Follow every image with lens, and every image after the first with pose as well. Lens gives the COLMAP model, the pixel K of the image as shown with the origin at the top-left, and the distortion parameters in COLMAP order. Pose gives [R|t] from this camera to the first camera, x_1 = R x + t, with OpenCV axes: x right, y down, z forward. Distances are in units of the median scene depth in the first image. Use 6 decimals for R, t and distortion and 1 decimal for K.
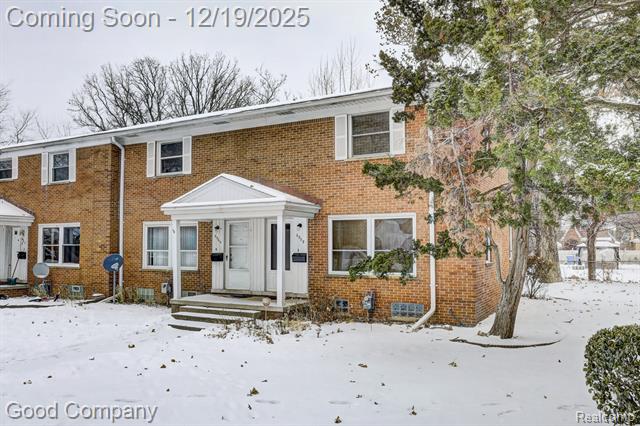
lens RADIAL K [[478.8, 0, 320.0], [0, 478.8, 213.0], [0, 0, 1]] dist [-0.000360, 0.001487]
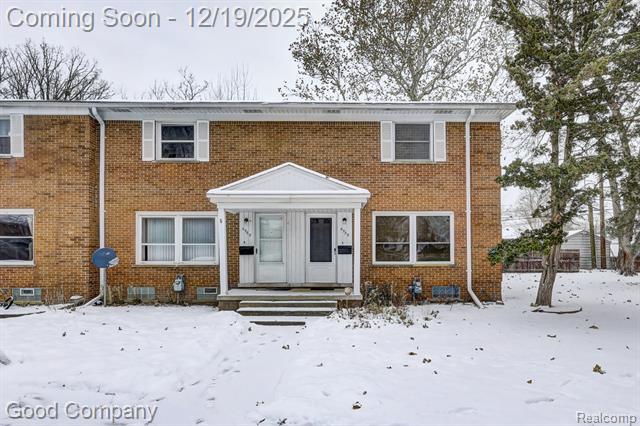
lens RADIAL K [[376.4, 0, 318.6], [0, 376.4, 238.6], [0, 0, 1]] dist [-0.000690, 0.000432]
pose [[0.881802, 0.014343, 0.471402, -0.443846], [-0.032446, 0.999014, 0.030297, 0.040410], [-0.470503, -0.042011, 0.881398, 0.260491]]
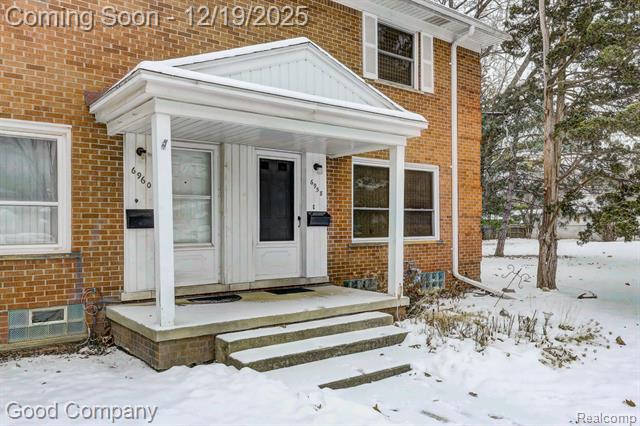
lens RADIAL K [[478.8, 0, 320.0], [0, 478.8, 213.0], [0, 0, 1]] dist [-0.000360, 0.001487]
pose [[0.434491, 0.020049, 0.900453, -0.536887], [-0.062691, 0.998001, 0.008029, 0.072939], [-0.898492, -0.059939, 0.434880, 0.660336]]
